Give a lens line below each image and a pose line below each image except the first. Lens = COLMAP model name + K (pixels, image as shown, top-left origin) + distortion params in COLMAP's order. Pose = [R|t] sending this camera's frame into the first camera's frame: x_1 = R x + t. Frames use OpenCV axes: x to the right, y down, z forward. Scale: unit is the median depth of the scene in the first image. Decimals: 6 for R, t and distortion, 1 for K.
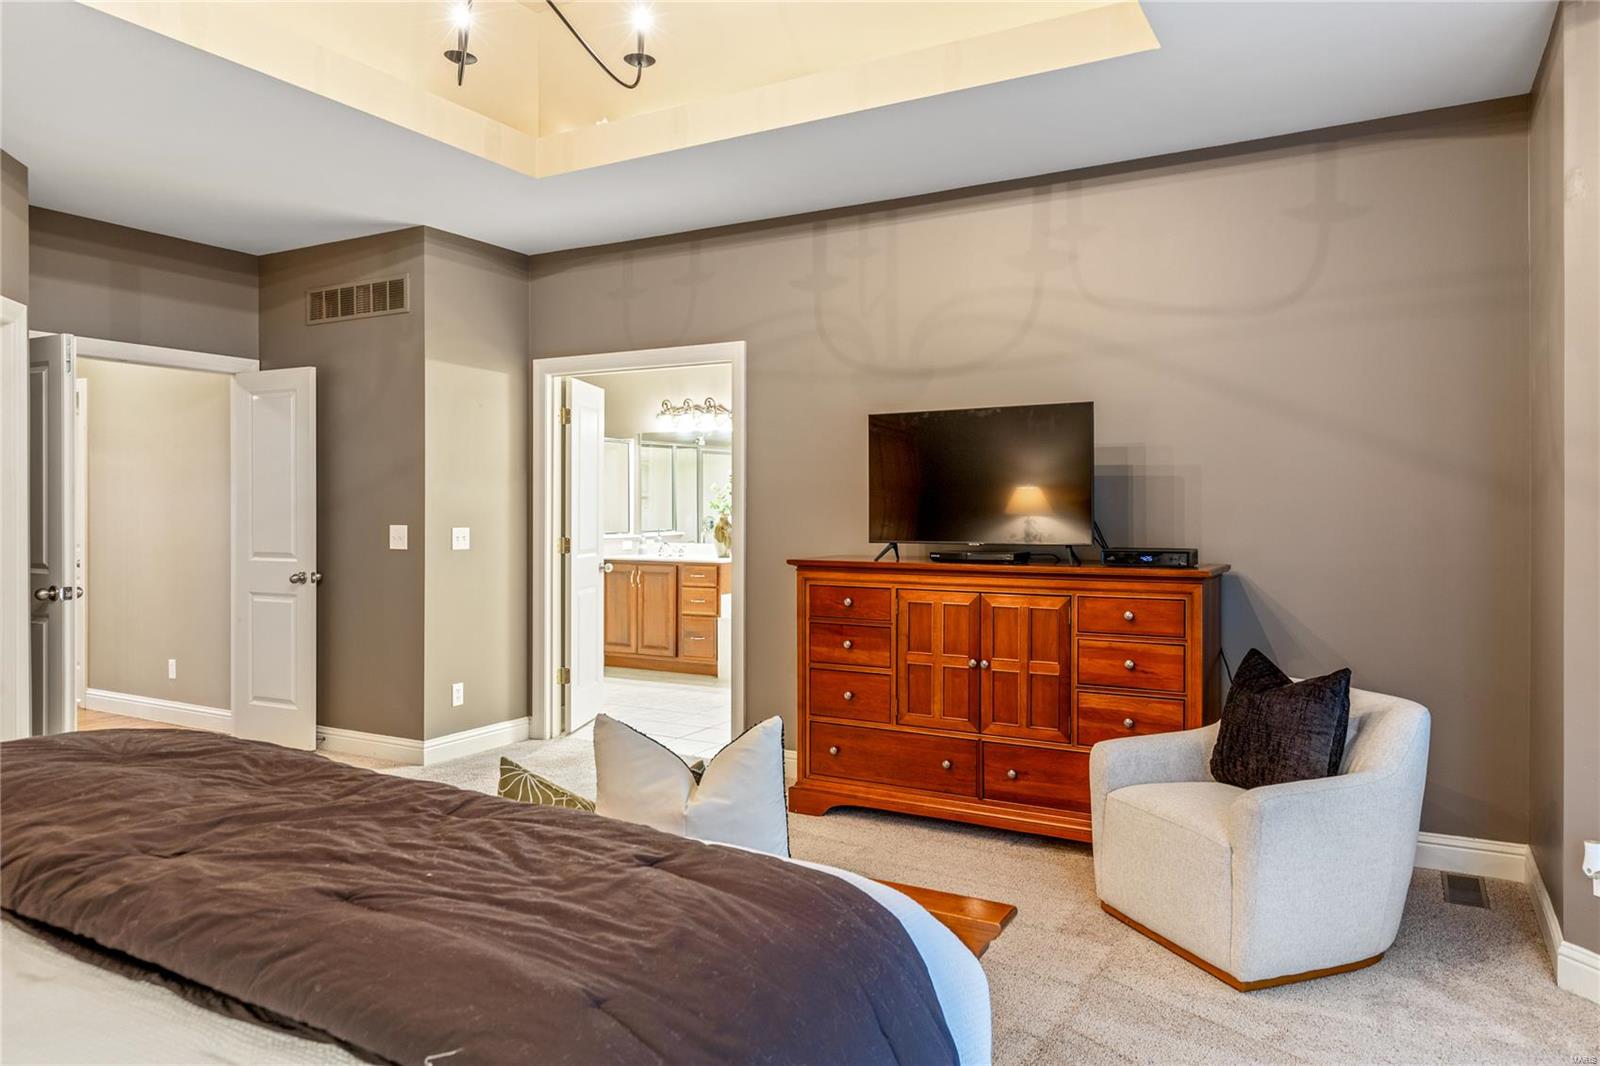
lens RADIAL K [[1034.9, 0, 800.0], [0, 1034.9, 533.0], [0, 0, 1]] dist [0.001796, -0.002058]
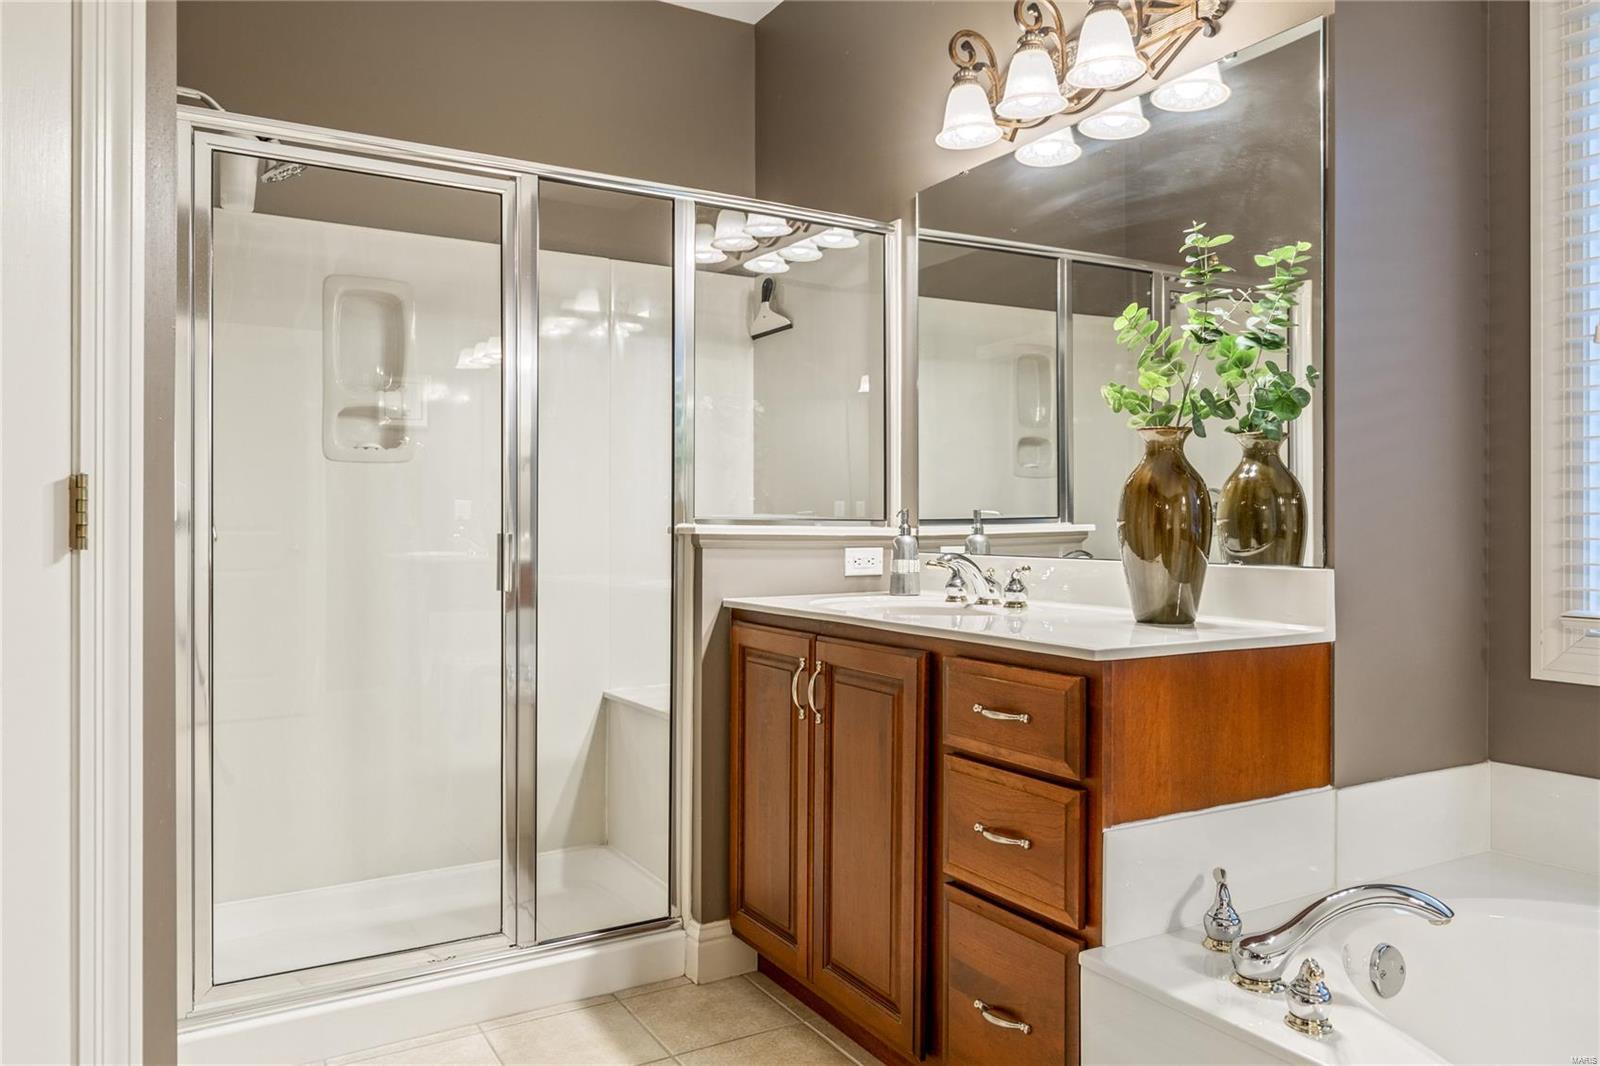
lens RADIAL K [[1103.3, 0, 830.4], [0, 1103.3, 520.5], [0, 0, 1]] dist [0.001168, -0.002198]
pose [[0.872253, 0.001441, -0.489053, -0.019799], [-0.017028, 0.999479, -0.027425, 0.009277], [0.488759, 0.032249, 0.871823, 0.763952]]
